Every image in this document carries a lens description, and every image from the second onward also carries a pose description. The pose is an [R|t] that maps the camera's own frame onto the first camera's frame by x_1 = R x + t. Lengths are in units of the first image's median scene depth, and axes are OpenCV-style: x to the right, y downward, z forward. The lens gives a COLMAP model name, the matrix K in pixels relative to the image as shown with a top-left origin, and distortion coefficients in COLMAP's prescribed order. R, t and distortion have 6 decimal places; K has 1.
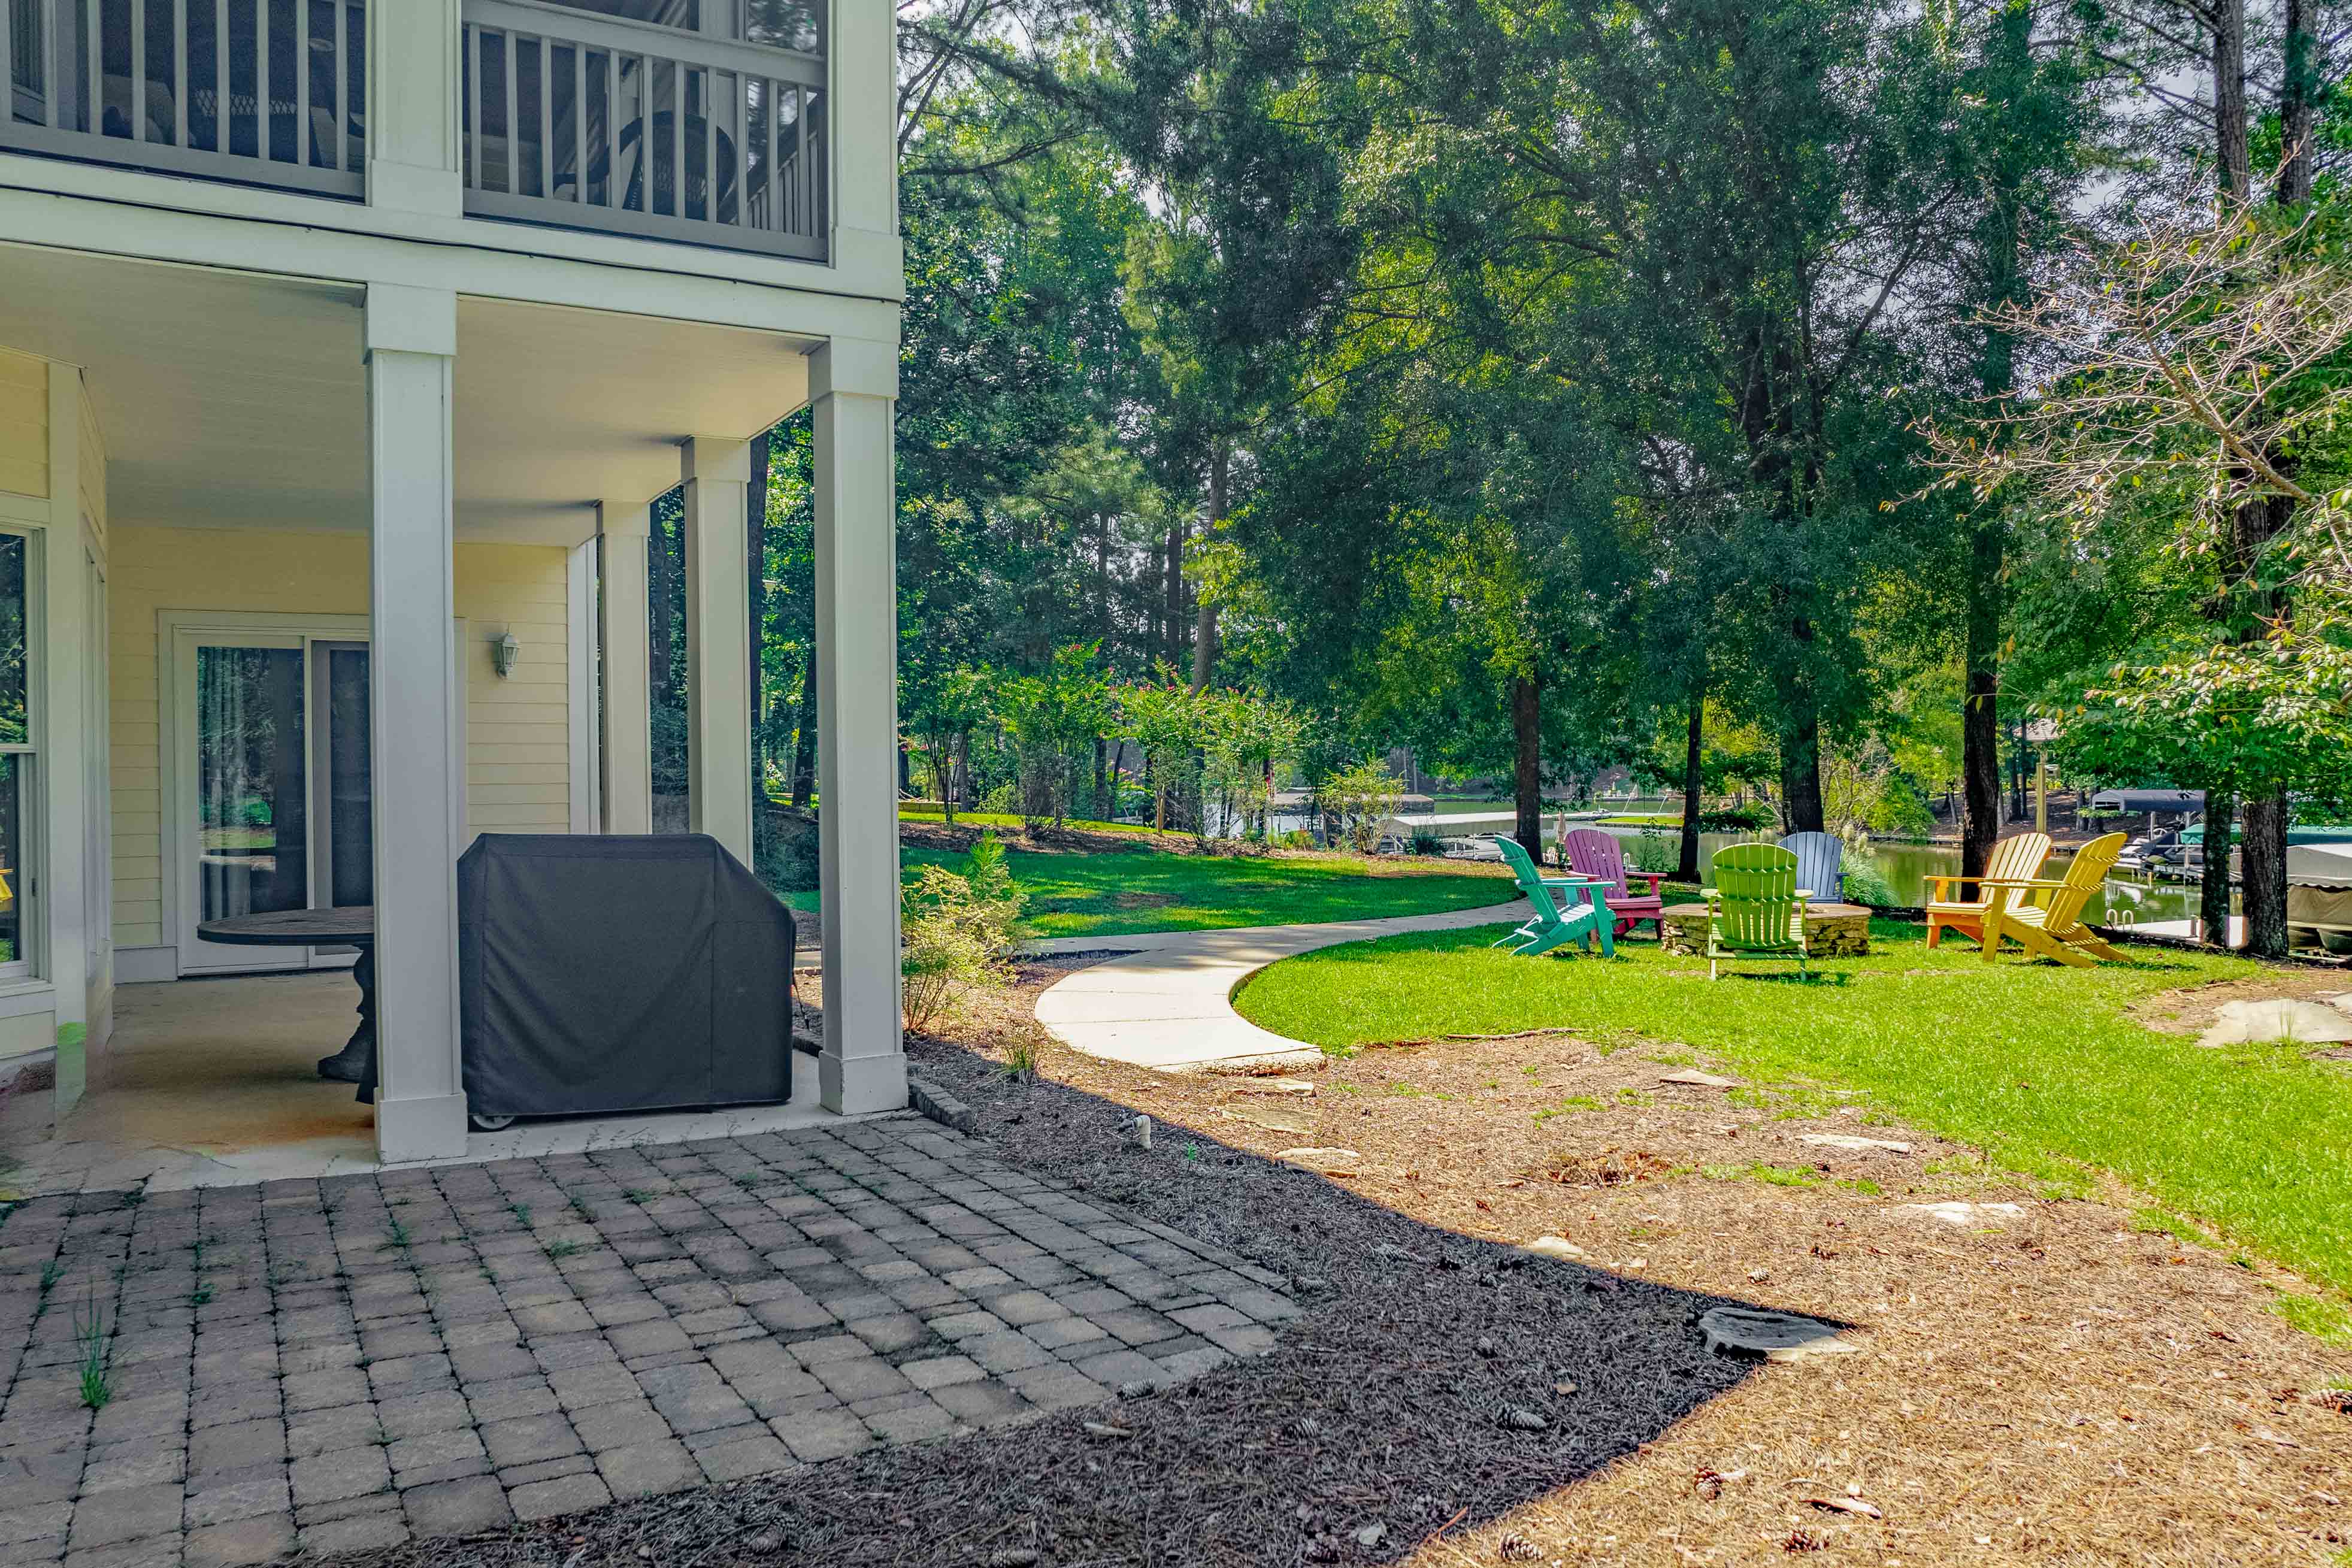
lens RADIAL K [[1676.1, 0, 1181.6], [0, 1676.1, 780.7], [0, 0, 1]] dist [-0.035493, -0.004074]
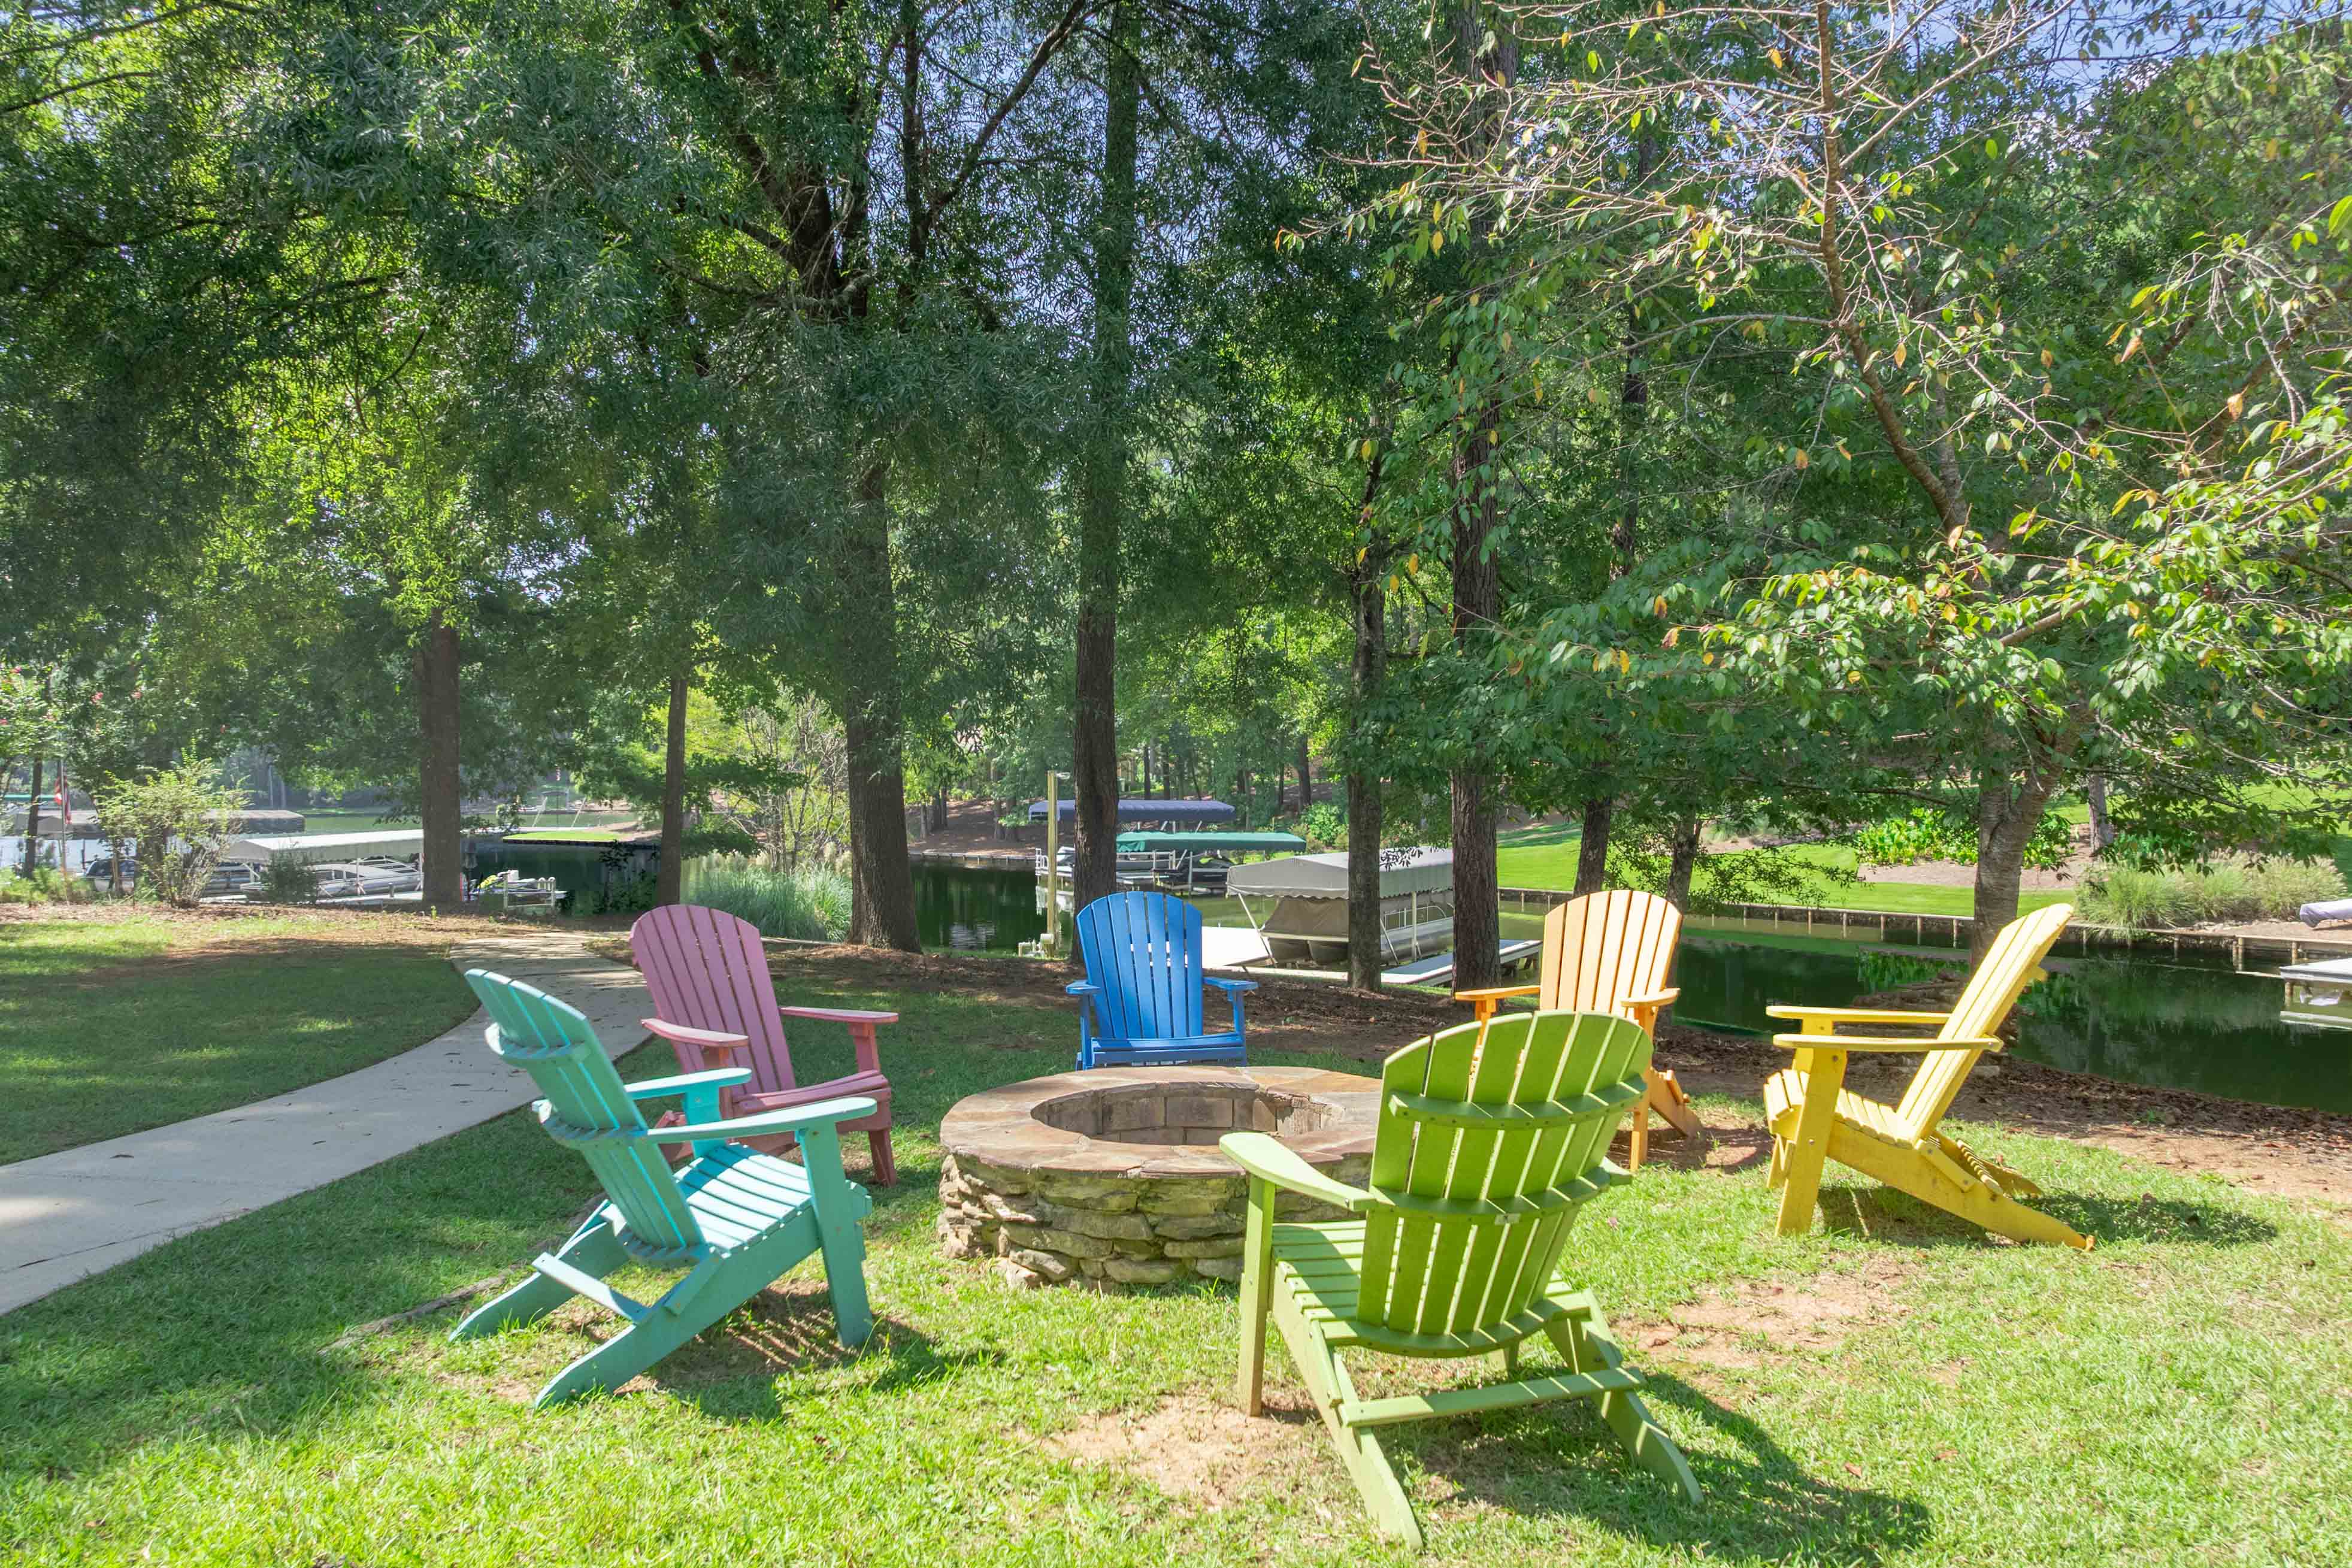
lens RADIAL K [[1676.1, 0, 1181.6], [0, 1676.1, 780.7], [0, 0, 1]] dist [-0.035493, -0.004074]
pose [[0.805231, 0.002401, 0.592957, 0.037853], [0.001620, 0.999979, -0.006248, 0.000371], [-0.592959, 0.005992, 0.805210, 0.232340]]
